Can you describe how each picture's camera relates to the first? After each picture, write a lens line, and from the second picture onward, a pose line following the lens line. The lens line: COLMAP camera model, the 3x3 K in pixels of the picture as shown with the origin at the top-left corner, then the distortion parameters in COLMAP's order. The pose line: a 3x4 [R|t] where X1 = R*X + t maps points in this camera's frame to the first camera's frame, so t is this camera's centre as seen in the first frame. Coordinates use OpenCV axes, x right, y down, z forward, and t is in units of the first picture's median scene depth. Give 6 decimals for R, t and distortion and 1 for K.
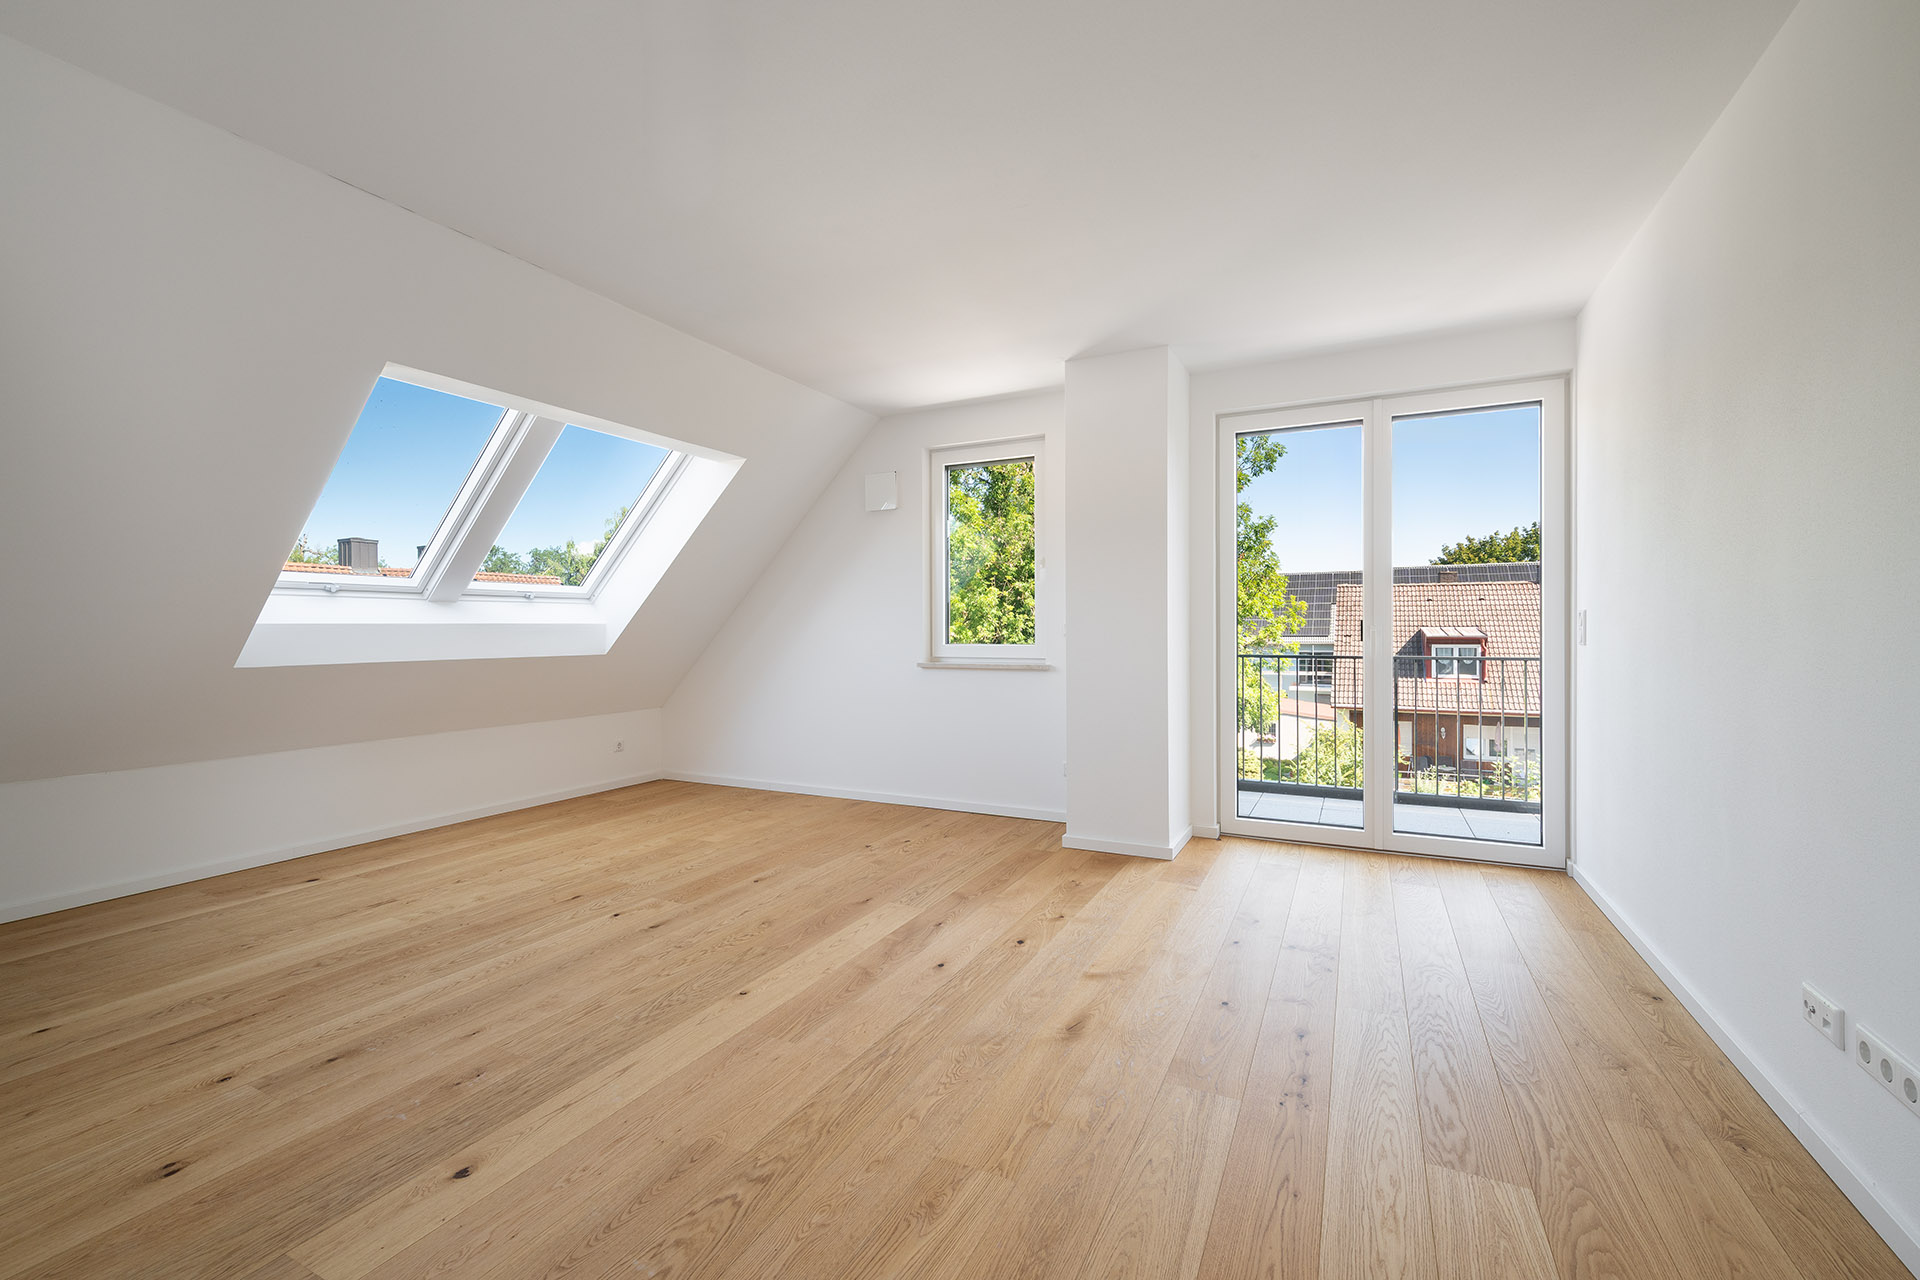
lens RADIAL K [[804.0, 0, 962.0], [0, 804.0, 631.5], [0, 0, 1]] dist [0.013800, -0.000214]
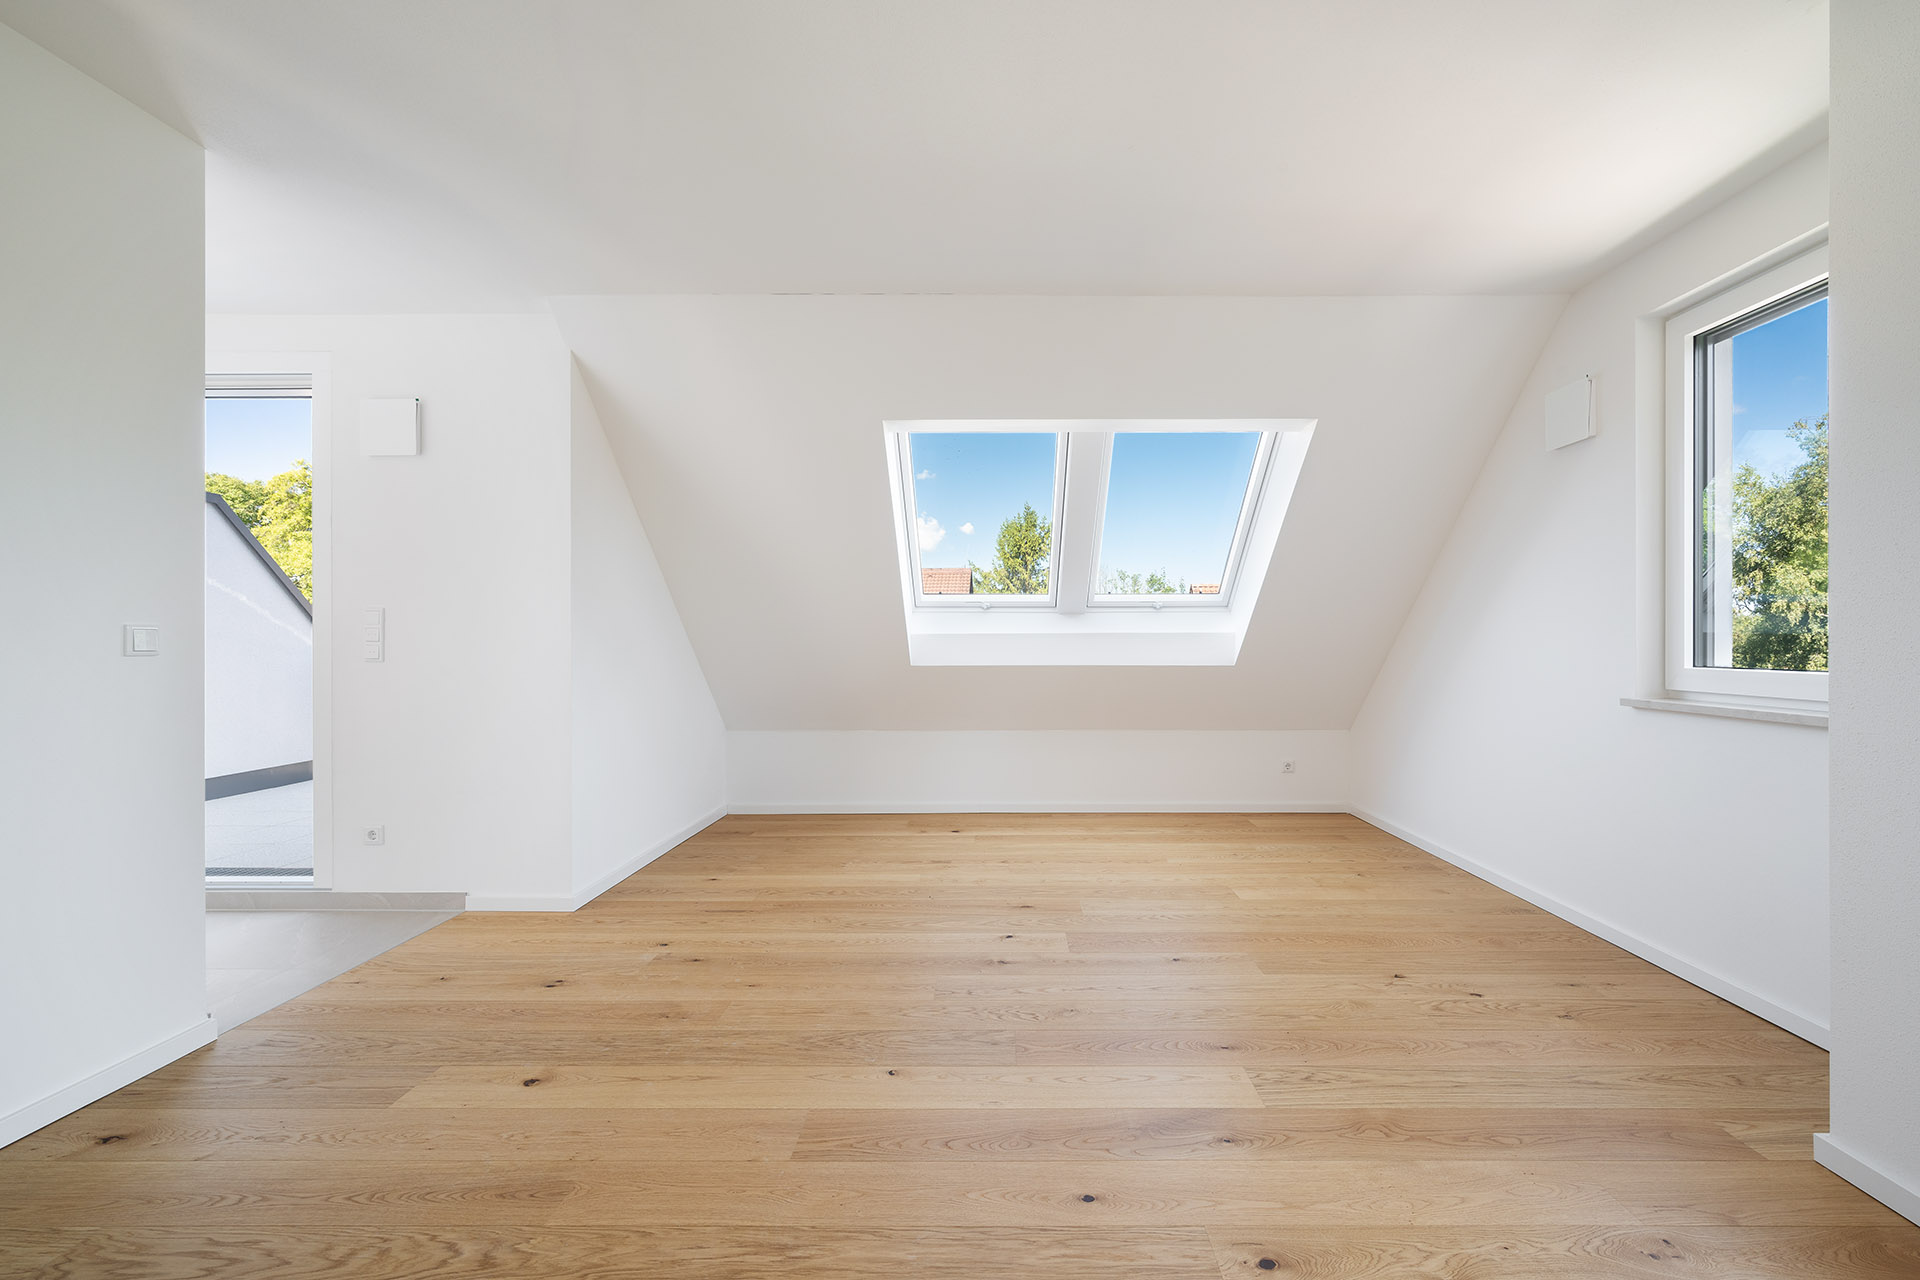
lens RADIAL K [[770.8, 0, 964.4], [0, 770.8, 644.4], [0, 0, 1]] dist [0.003624, -0.000211]
pose [[0.446621, 0.008277, -0.894685, 0.358562], [-0.002428, 0.999965, 0.008039, -0.004758], [0.894720, -0.001418, 0.446625, 0.527735]]
